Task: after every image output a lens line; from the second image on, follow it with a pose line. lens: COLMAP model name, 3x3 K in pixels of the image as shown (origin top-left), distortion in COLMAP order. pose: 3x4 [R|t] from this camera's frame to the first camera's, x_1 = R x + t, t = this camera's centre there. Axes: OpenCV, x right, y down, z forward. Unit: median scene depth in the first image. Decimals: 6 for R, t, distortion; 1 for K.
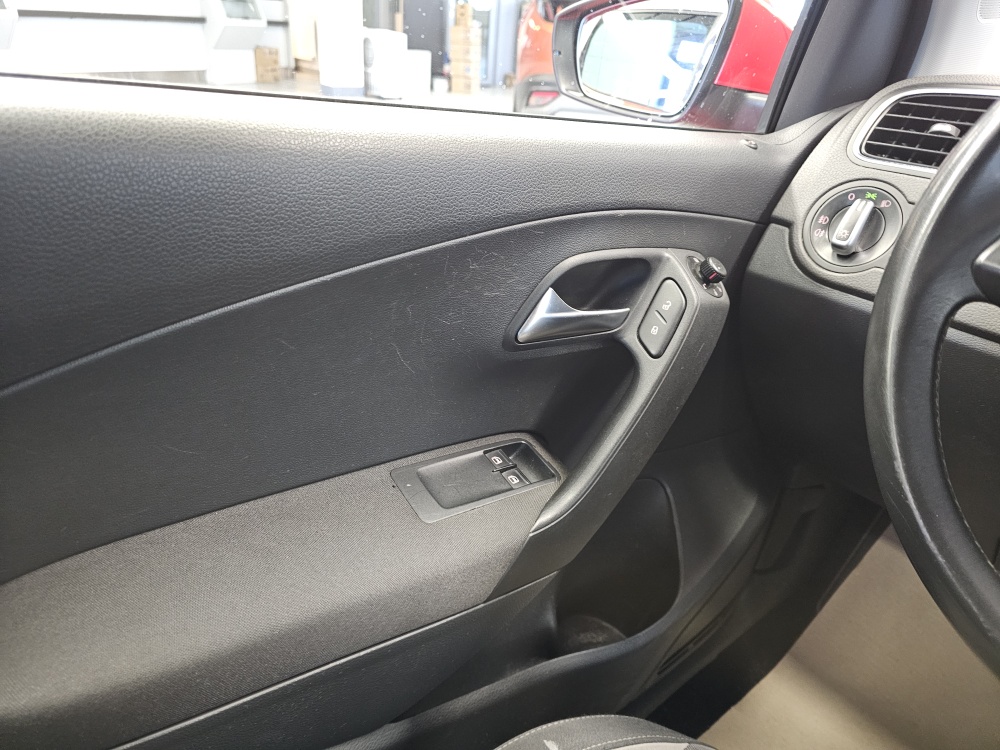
lens RADIAL K [[672.0, 0, 506.8], [0, 672.0, 371.3], [0, 0, 1]] dist [0.049063, -0.050158]
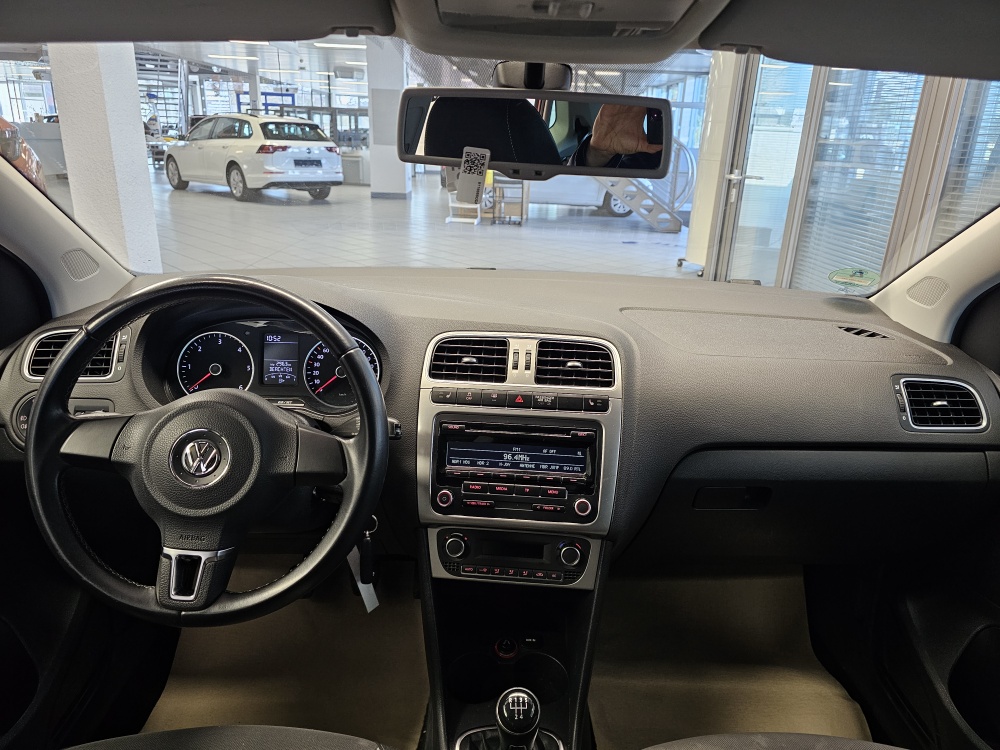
lens RADIAL K [[672.0, 0, 506.8], [0, 672.0, 371.3], [0, 0, 1]] dist [0.049063, -0.050158]
pose [[0.616083, -0.301993, 0.727490, 0.025213], [0.368016, 0.926939, 0.073129, -0.016050], [-0.696424, 0.222675, 0.682210, -1.005480]]
